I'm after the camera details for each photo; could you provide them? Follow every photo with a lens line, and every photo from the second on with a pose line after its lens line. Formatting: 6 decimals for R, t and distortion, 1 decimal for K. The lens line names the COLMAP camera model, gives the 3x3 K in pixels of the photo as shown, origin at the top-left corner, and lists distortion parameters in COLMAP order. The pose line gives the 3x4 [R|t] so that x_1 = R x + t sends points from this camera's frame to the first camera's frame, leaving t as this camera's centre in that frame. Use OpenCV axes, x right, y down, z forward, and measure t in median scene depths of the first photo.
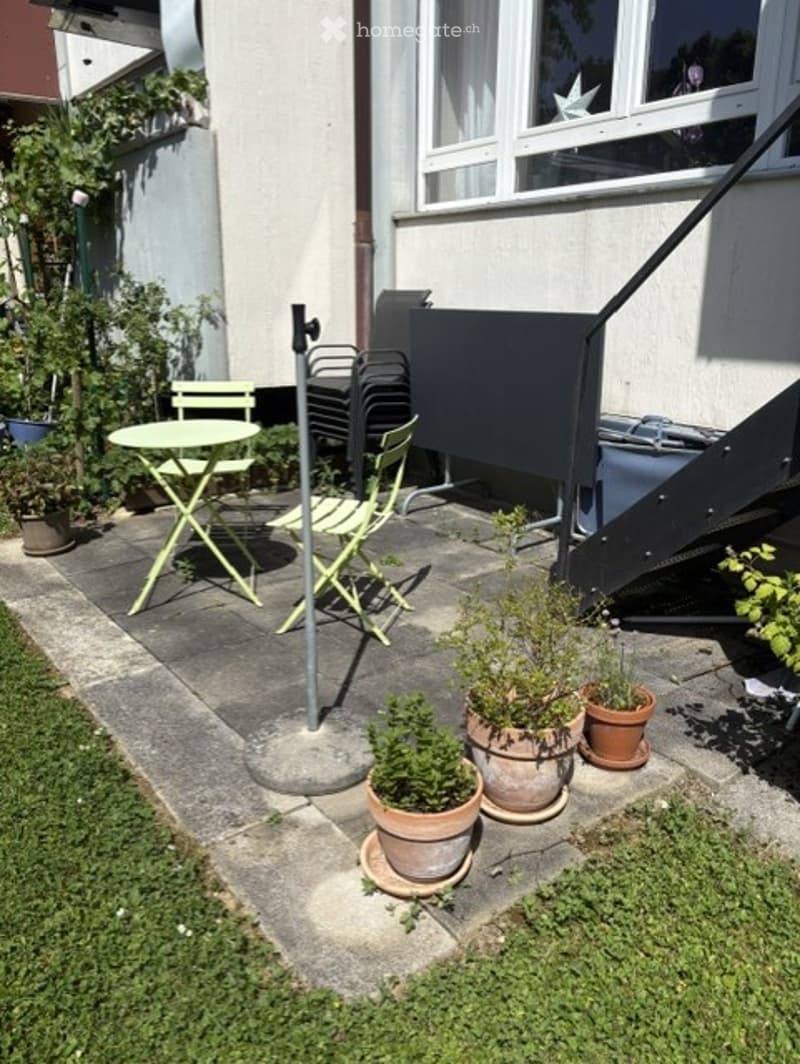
lens RADIAL K [[808.0, 0, 402.3], [0, 808.0, 525.9], [0, 0, 1]] dist [0.008959, 0.000849]
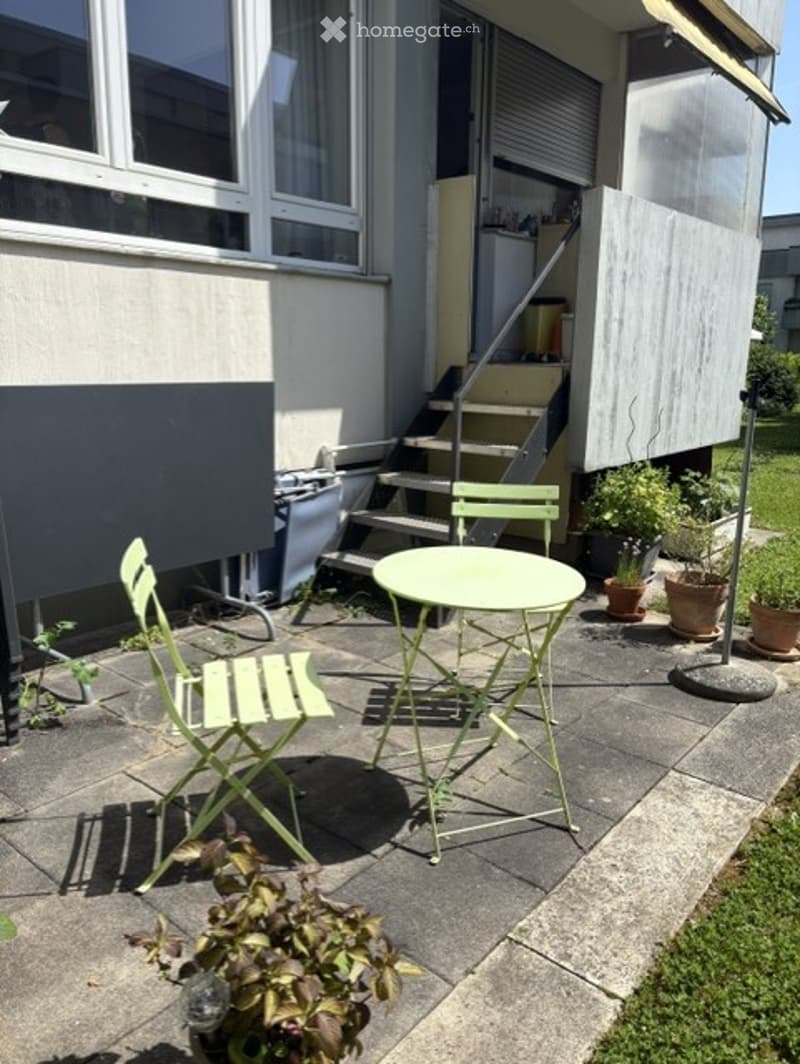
lens RADIAL K [[808.0, 0, 402.9], [0, 808.0, 539.0], [0, 0, 1]] dist [0.008959, 0.000849]
pose [[-0.227124, -0.219717, 0.948757, -0.830451], [0.259422, 0.925366, 0.276403, -0.320388], [-0.938677, 0.308906, -0.153174, 1.075377]]
